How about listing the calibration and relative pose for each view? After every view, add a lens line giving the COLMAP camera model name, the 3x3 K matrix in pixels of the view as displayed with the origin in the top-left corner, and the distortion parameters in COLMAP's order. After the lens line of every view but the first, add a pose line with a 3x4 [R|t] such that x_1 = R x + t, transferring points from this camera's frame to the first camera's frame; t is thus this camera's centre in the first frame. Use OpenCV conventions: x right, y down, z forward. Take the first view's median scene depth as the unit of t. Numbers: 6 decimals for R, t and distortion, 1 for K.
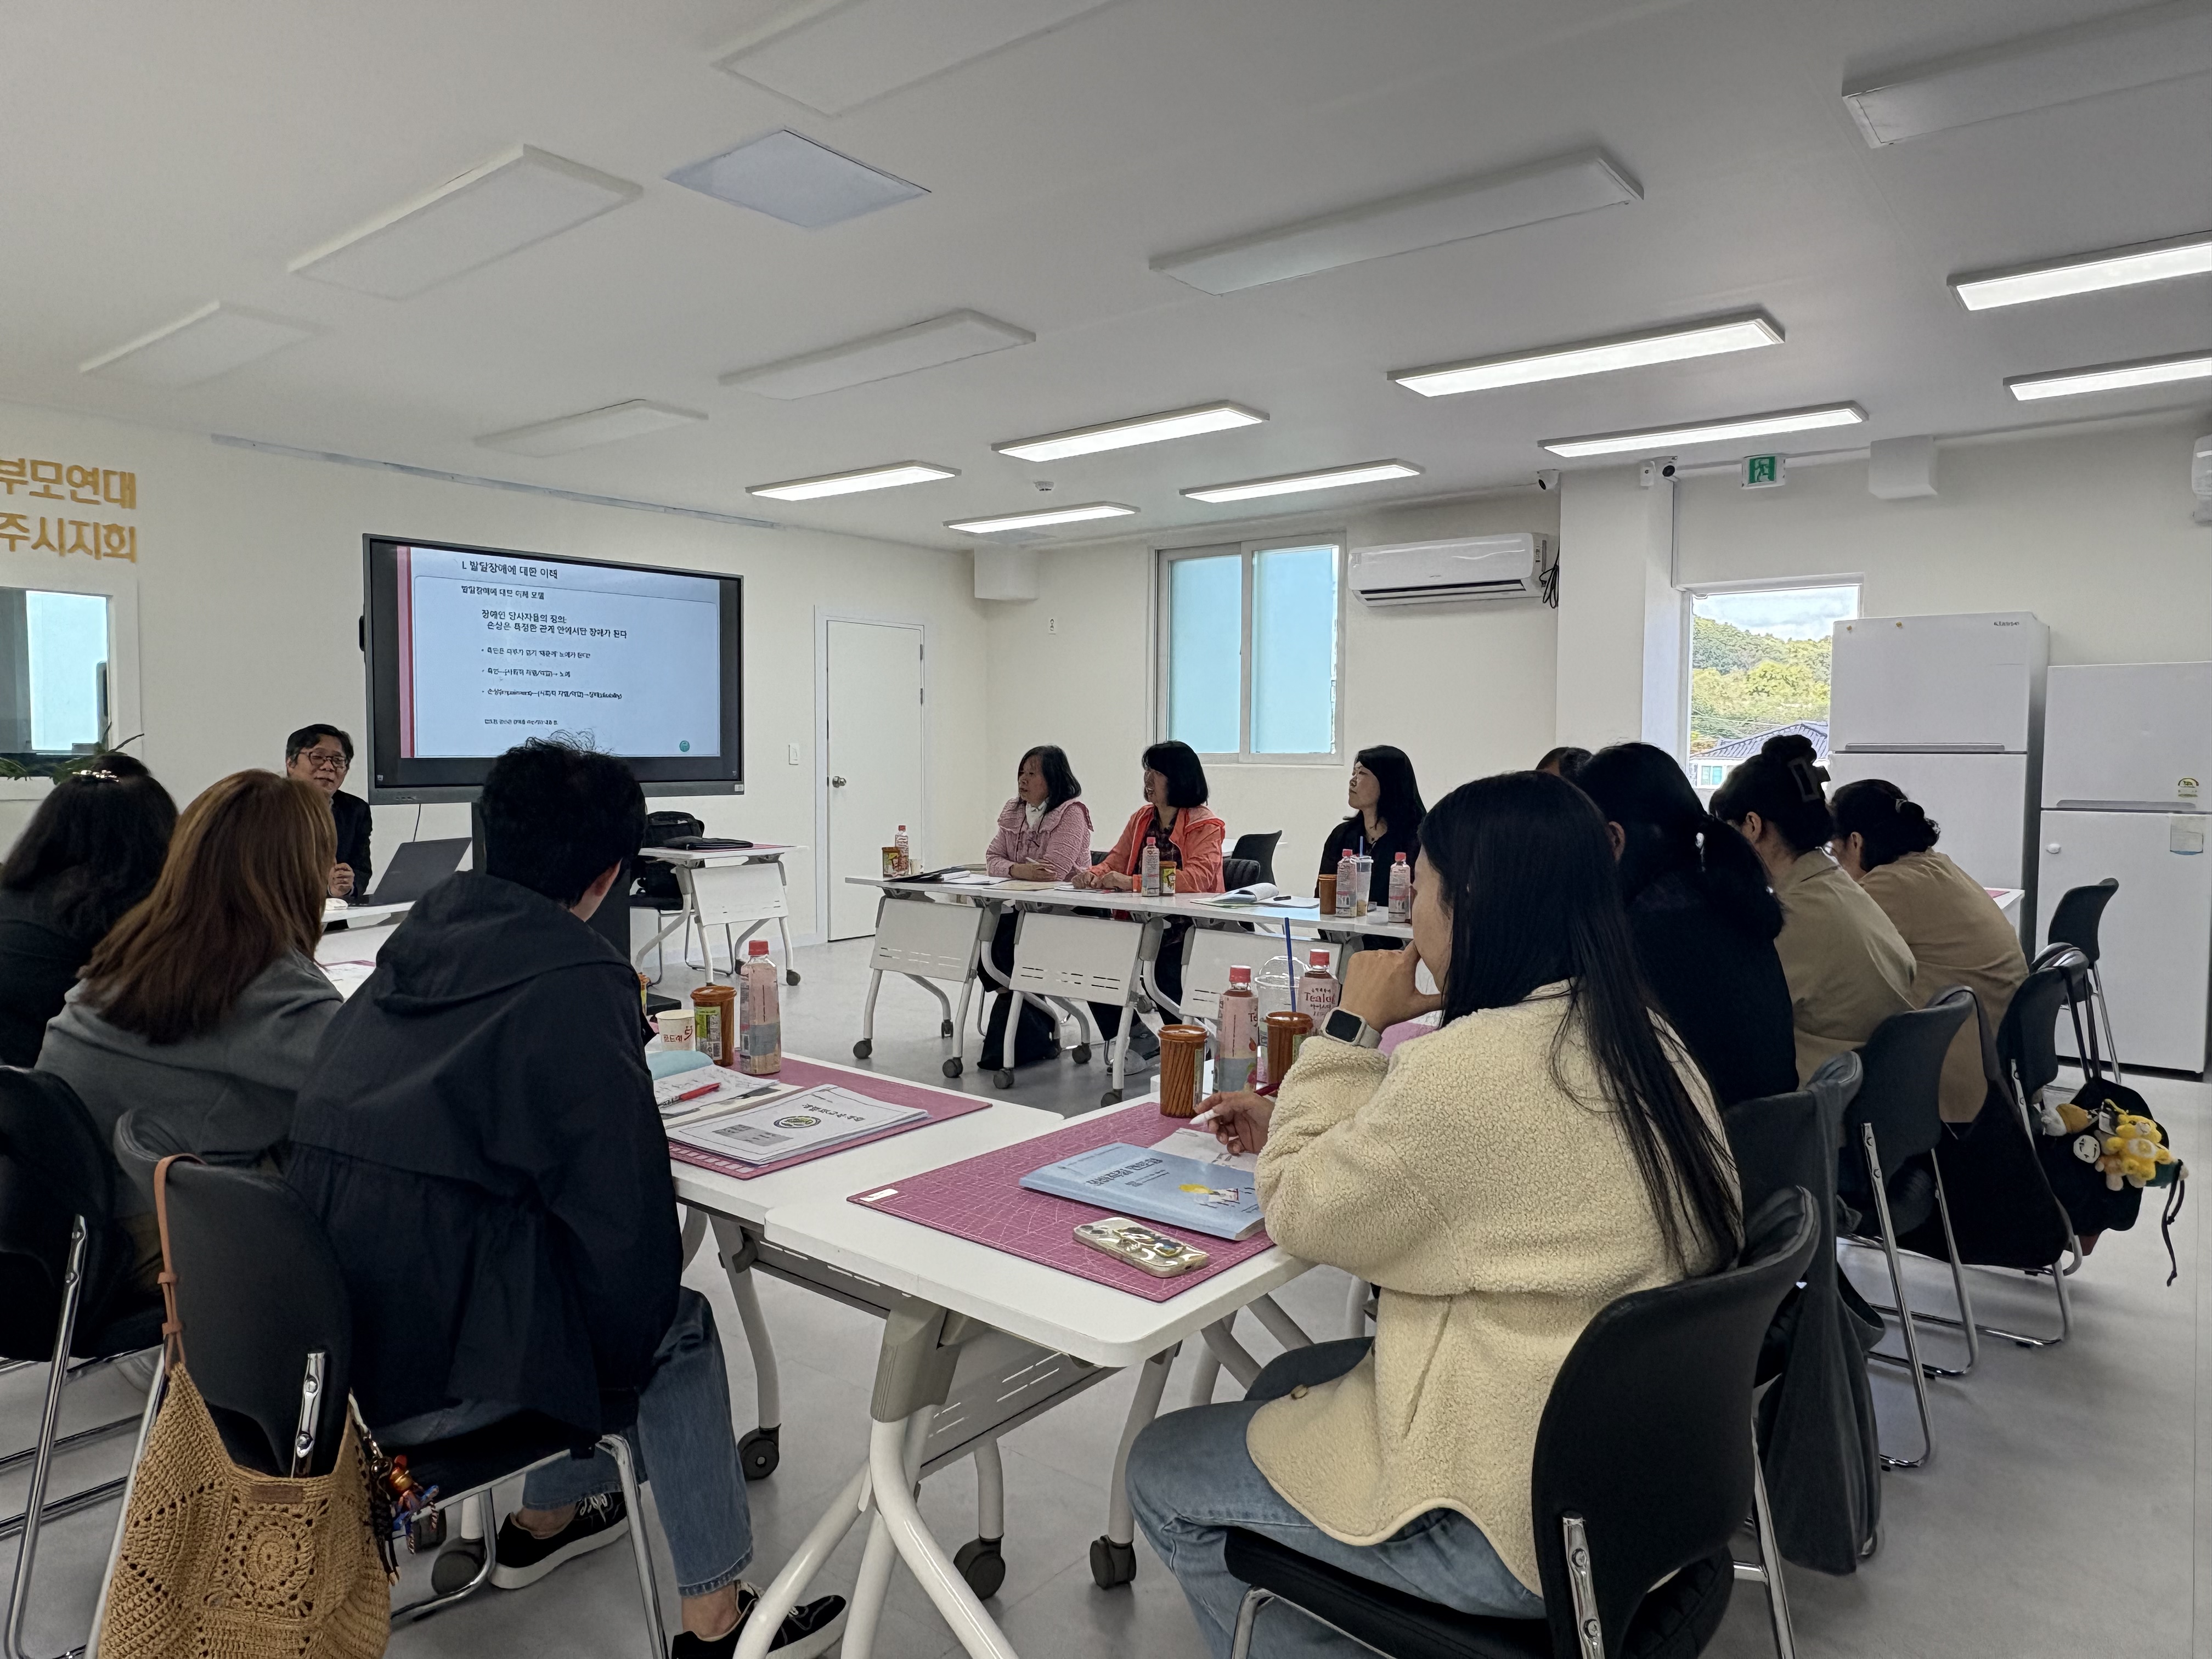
lens RADIAL K [[1405.0, 0, 1113.0], [0, 1405.0, 806.9], [0, 0, 1]] dist [-0.011219, 0.003450]
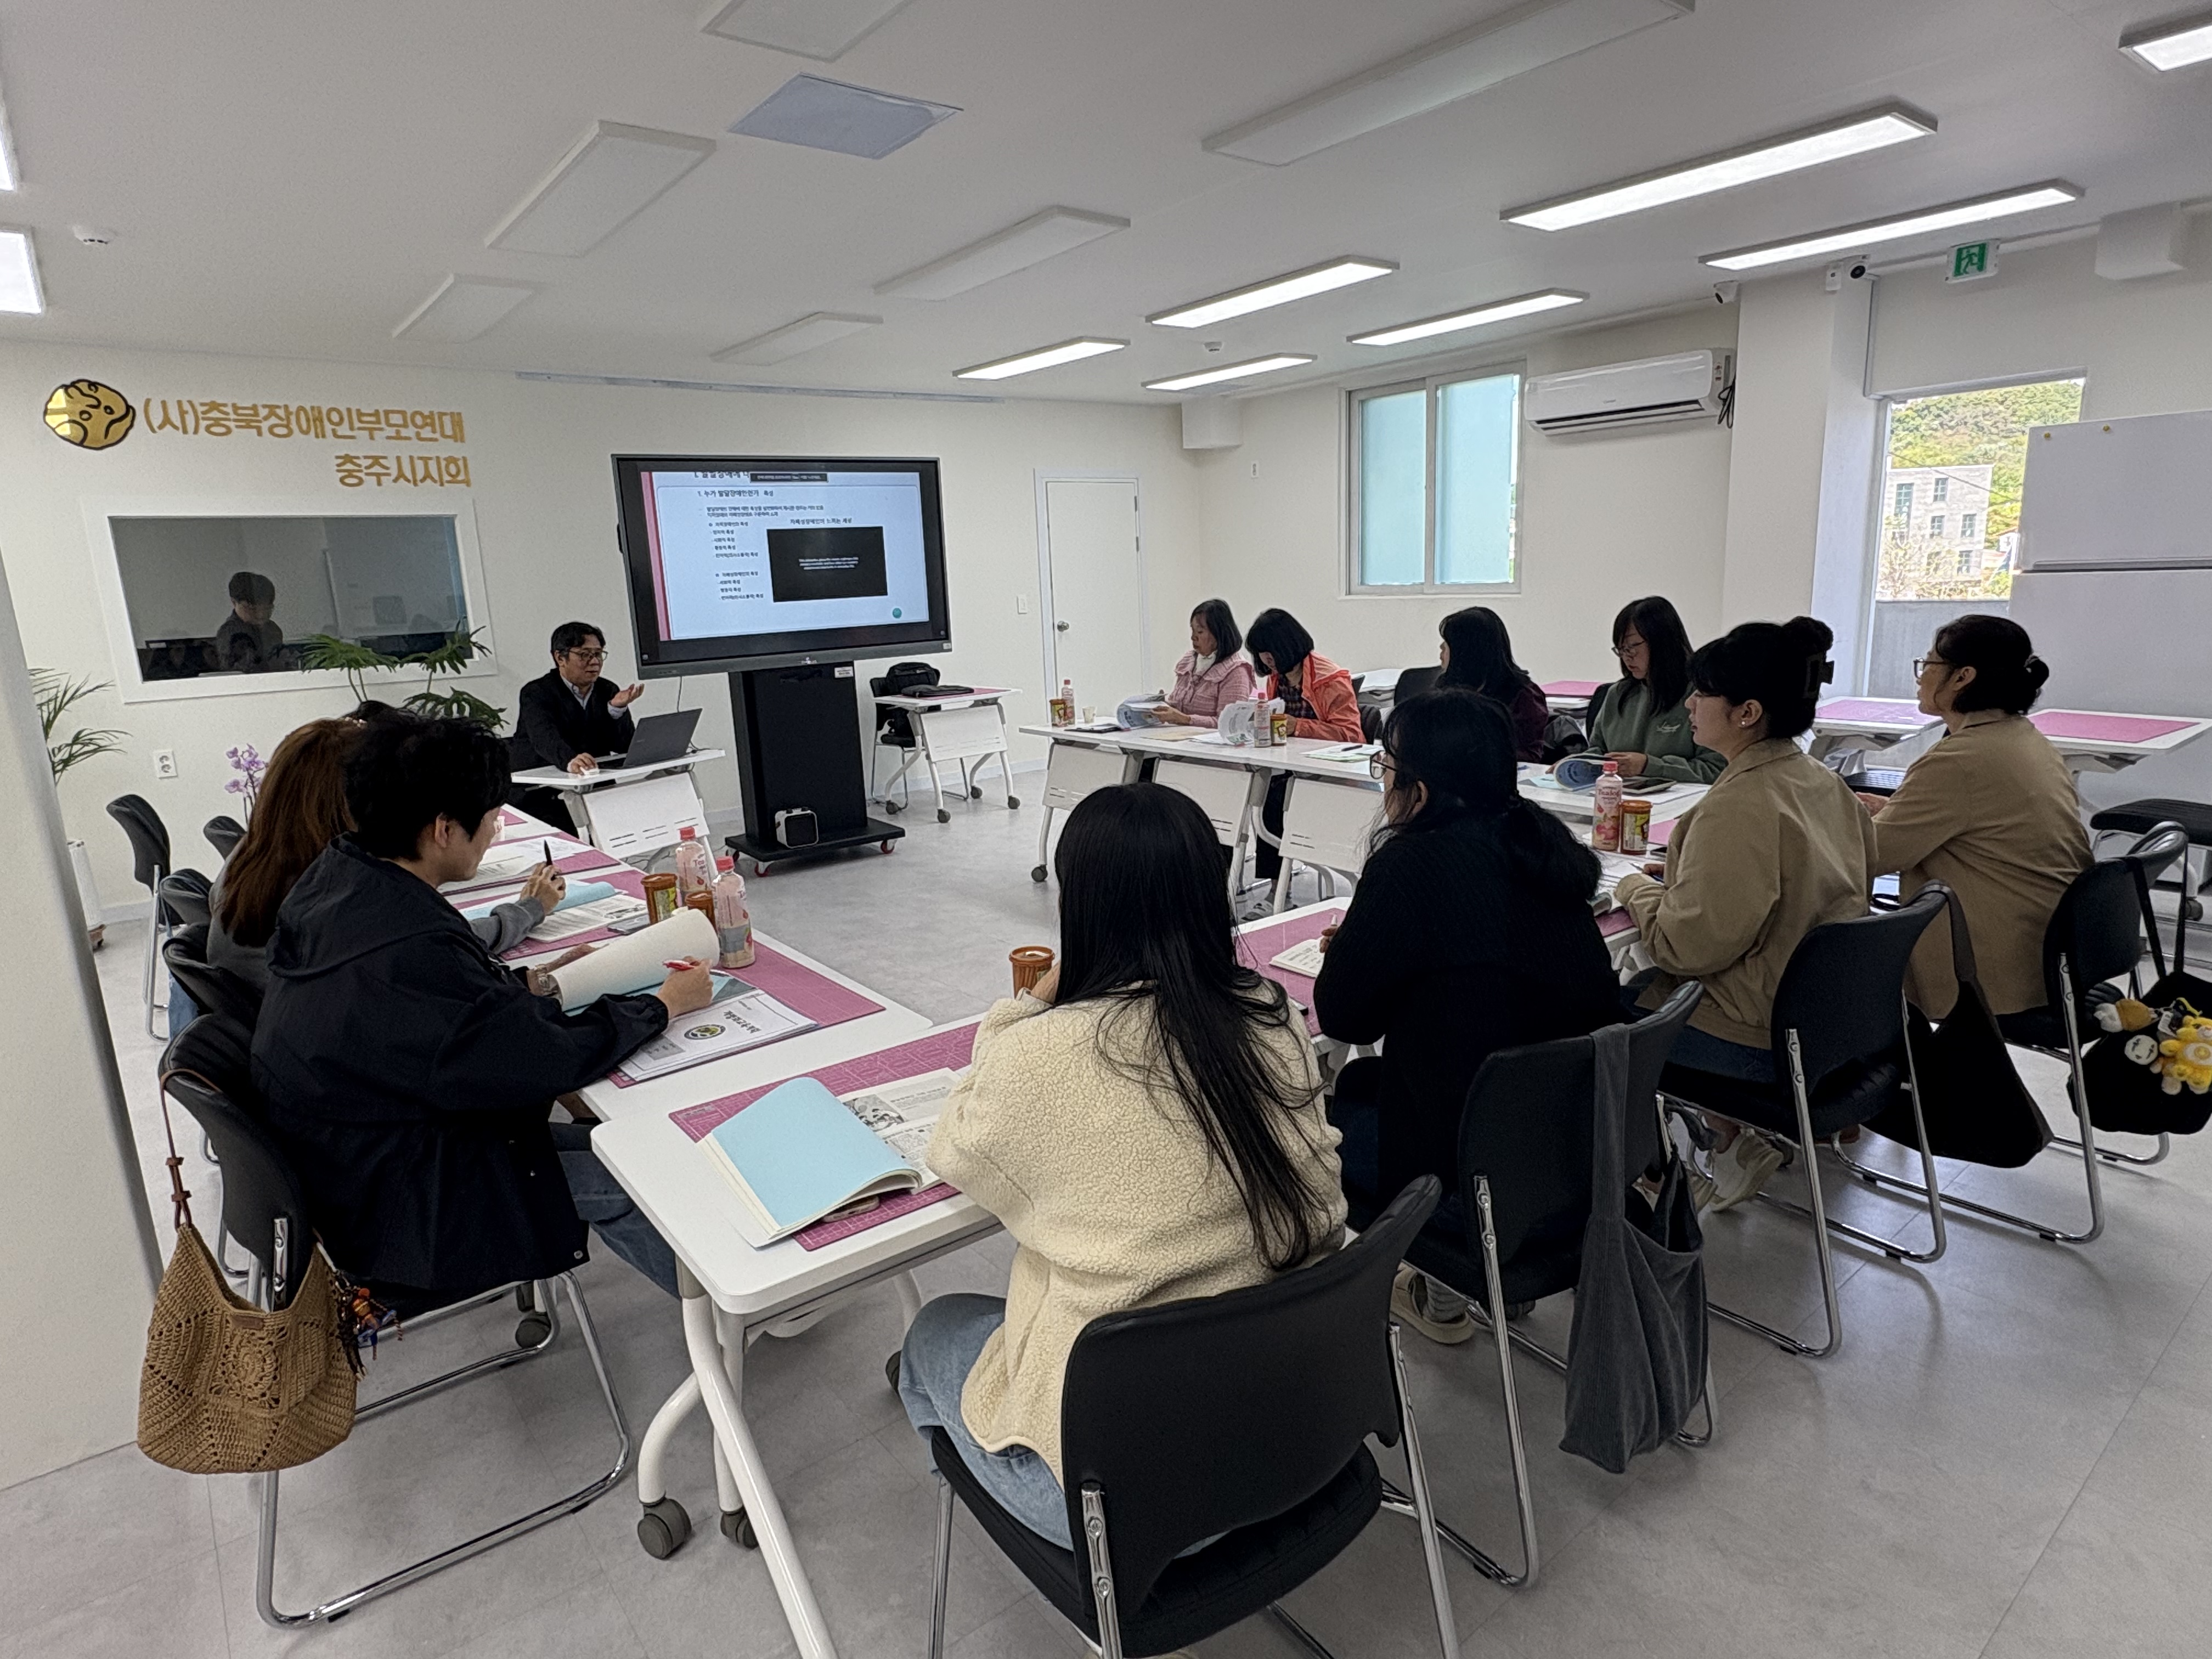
lens RADIAL K [[1224.6, 0, 1098.7], [0, 1224.6, 822.5], [0, 0, 1]] dist [-0.005765, 0.001749]
pose [[0.970899, -0.000842, -0.239486, 0.100459], [0.041026, 0.985796, 0.162859, -0.029840], [0.235947, -0.167945, 0.957143, 0.029565]]
